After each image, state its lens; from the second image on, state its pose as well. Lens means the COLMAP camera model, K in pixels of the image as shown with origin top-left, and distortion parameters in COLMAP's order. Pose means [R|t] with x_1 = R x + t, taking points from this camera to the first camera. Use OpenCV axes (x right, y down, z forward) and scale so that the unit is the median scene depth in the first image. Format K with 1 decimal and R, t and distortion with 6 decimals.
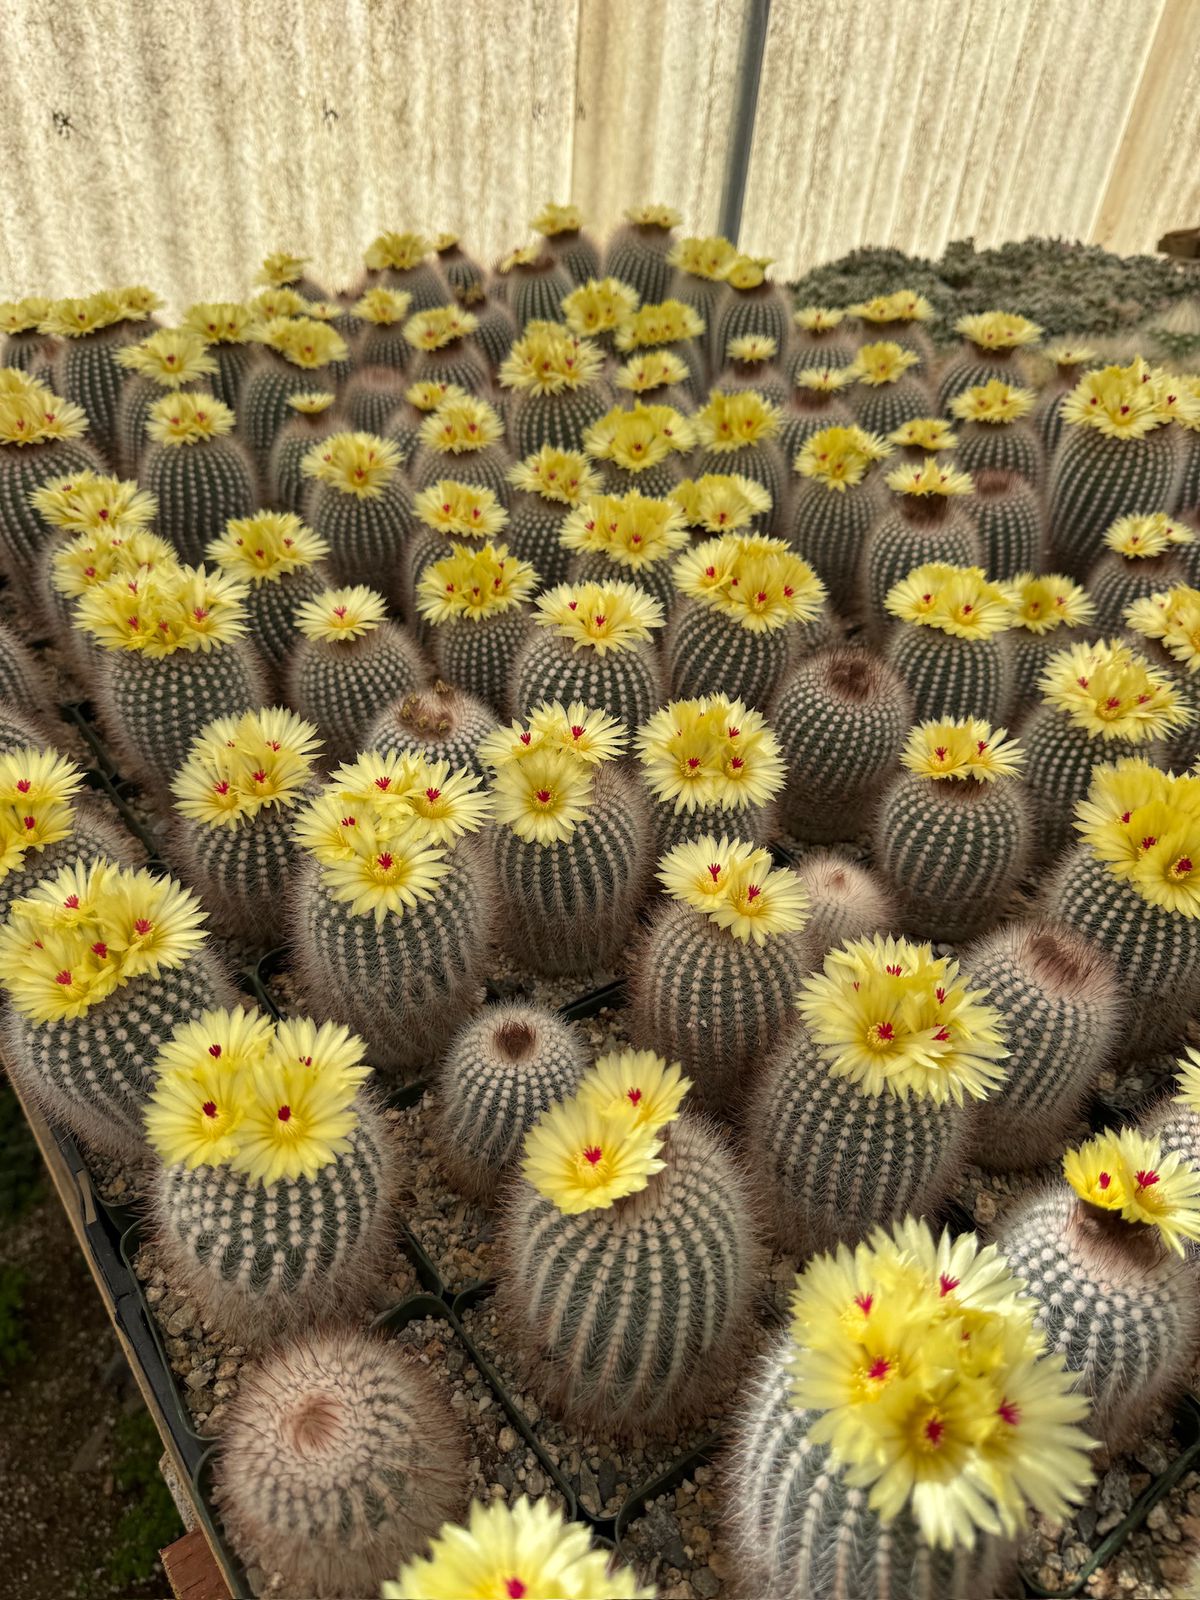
lens RADIAL K [[1172.8, 0, 613.9], [0, 1172.8, 823.9], [0, 0, 1]] dist [0.106239, -0.009242]
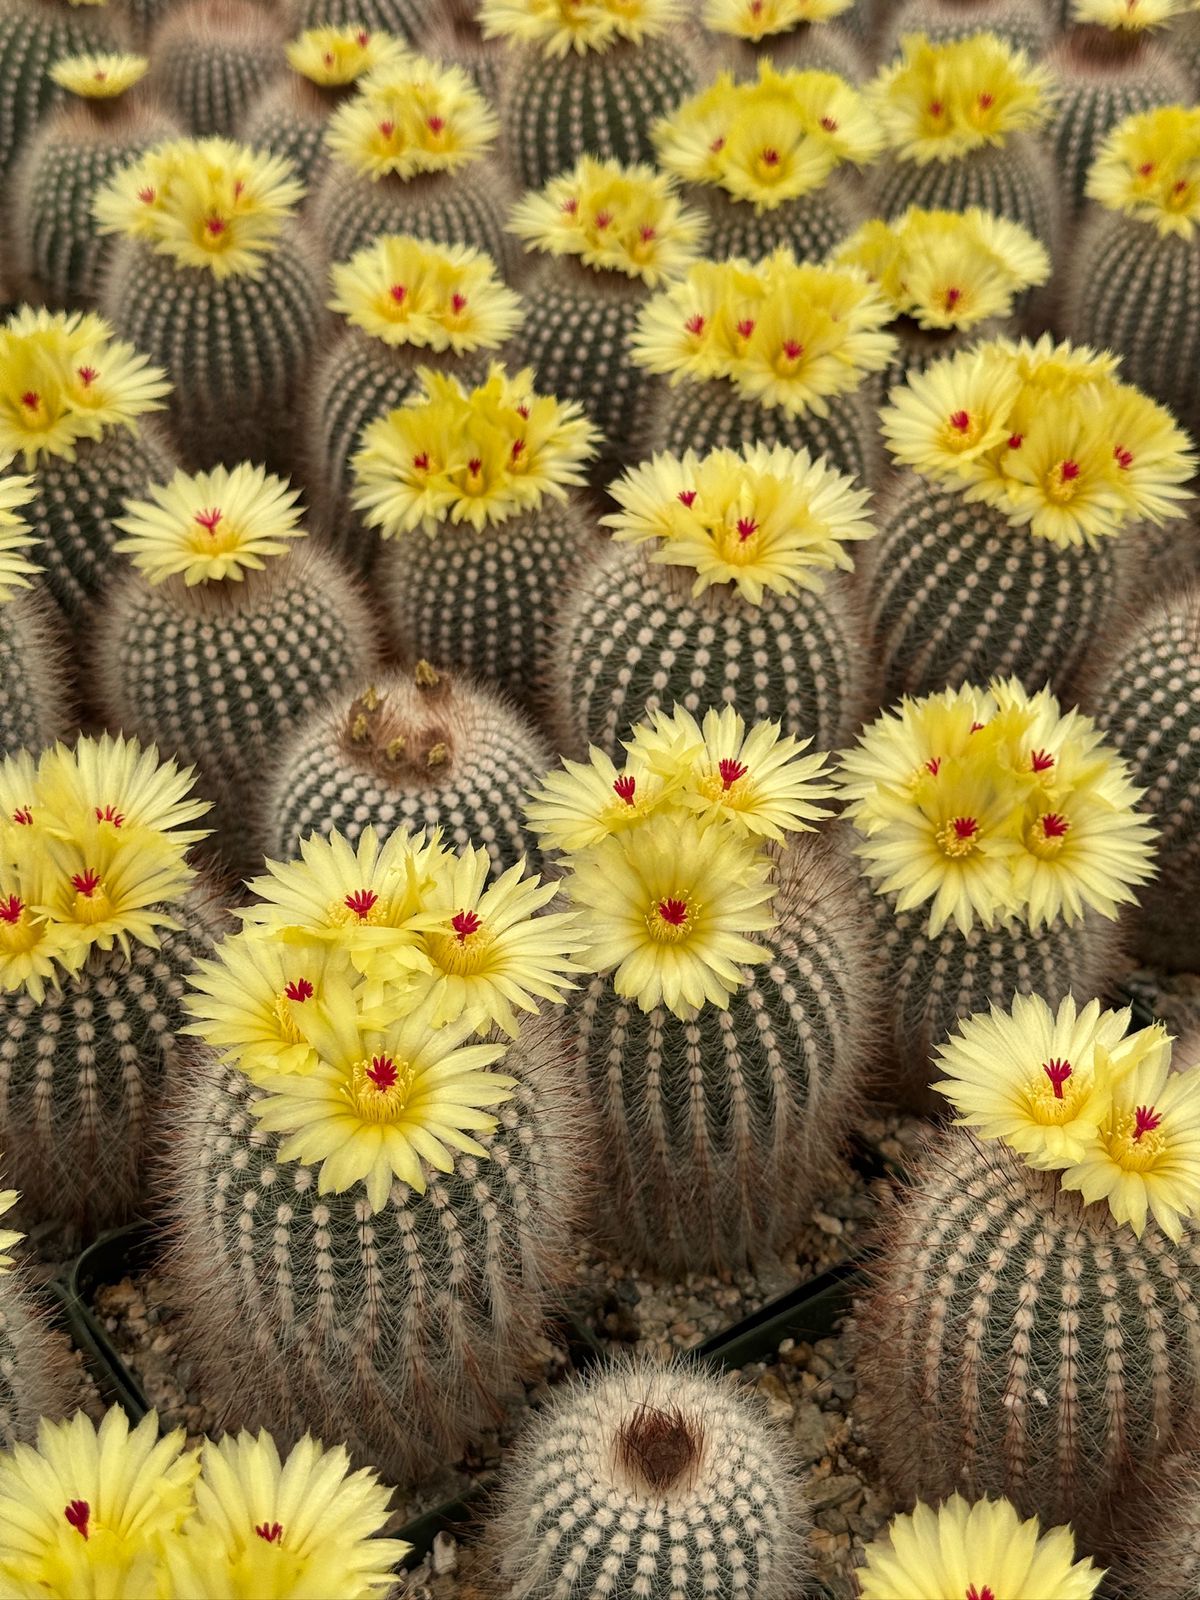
lens RADIAL K [[2342.3, 0, 608.0], [0, 2342.3, 807.6], [0, 0, 1]] dist [0.119133, 0.000000]
pose [[0.999812, -0.018478, 0.005960, -0.074490], [0.018580, 0.999672, -0.017605, -0.040859], [-0.005633, 0.017713, 0.999827, 0.030871]]
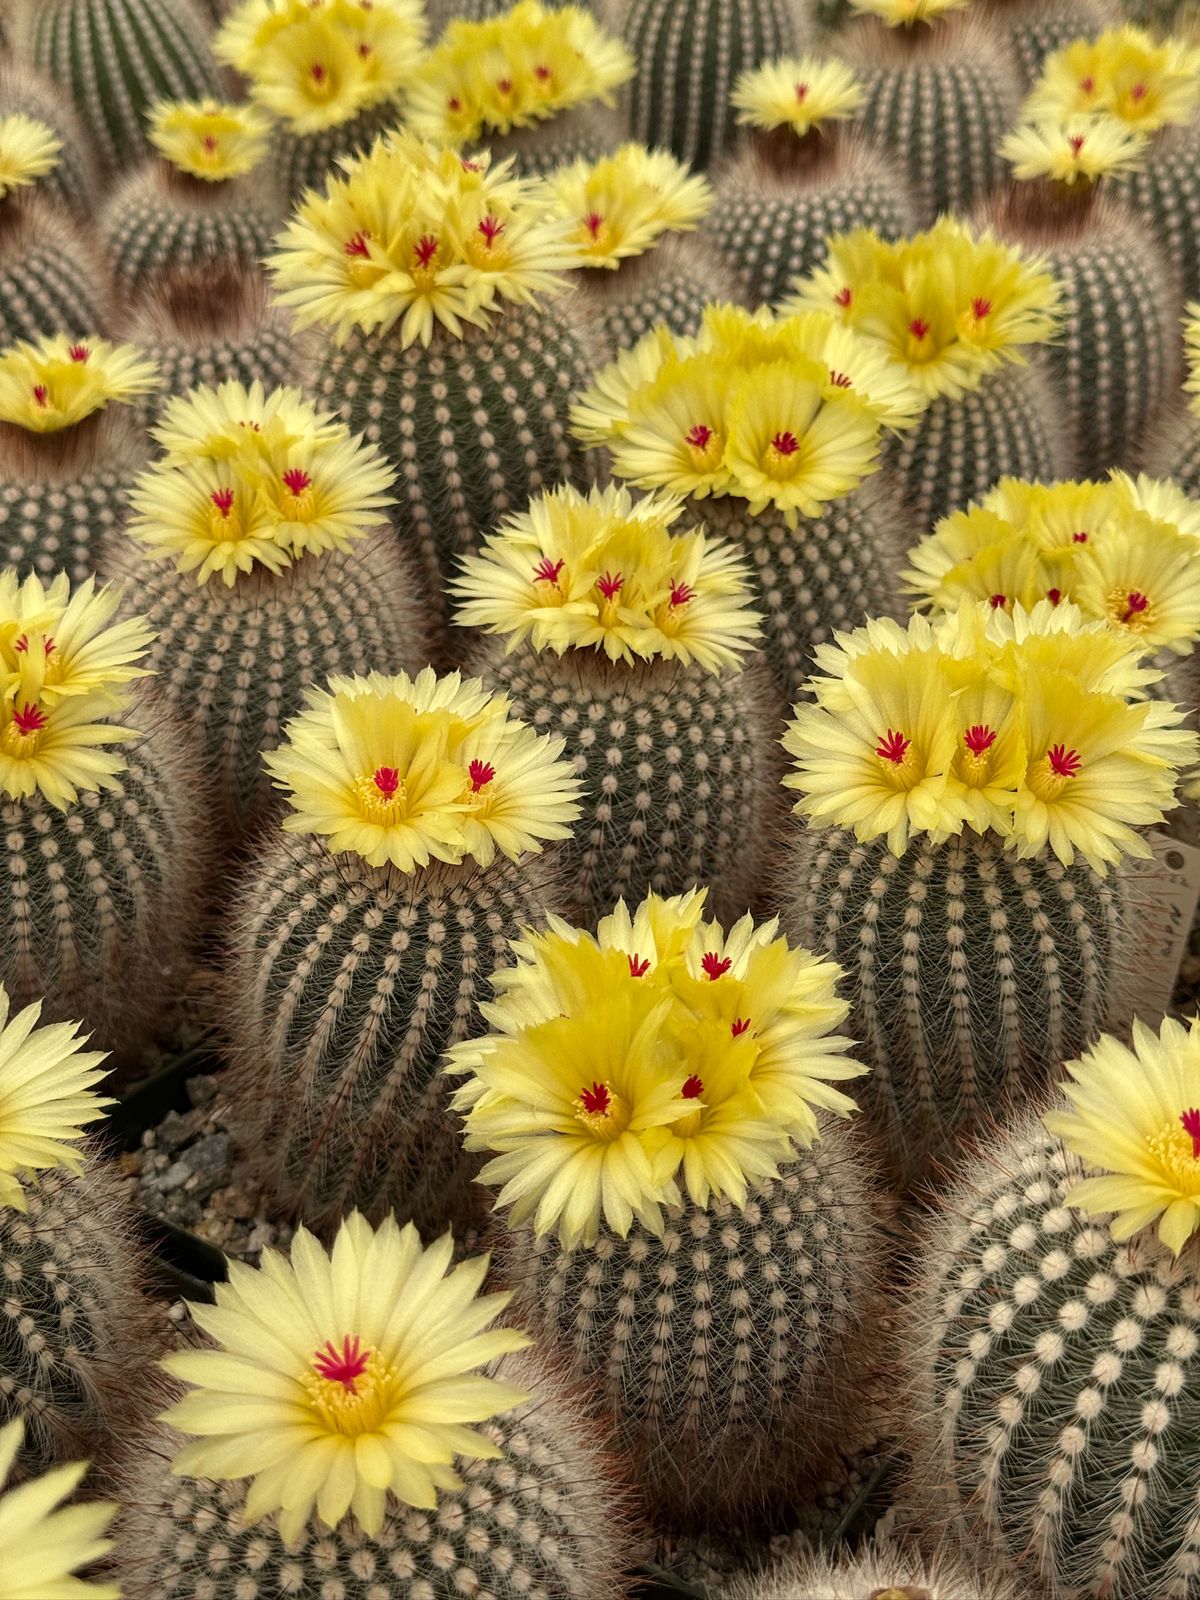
lens RADIAL K [[2342.3, 0, 607.3], [0, 2342.3, 807.1], [0, 0, 1]] dist [0.119133, 0.000000]
pose [[0.941925, -0.222635, 0.251417, -0.278352], [0.237838, 0.970798, -0.031390, -0.266172], [-0.237086, 0.089363, 0.967370, 0.481579]]
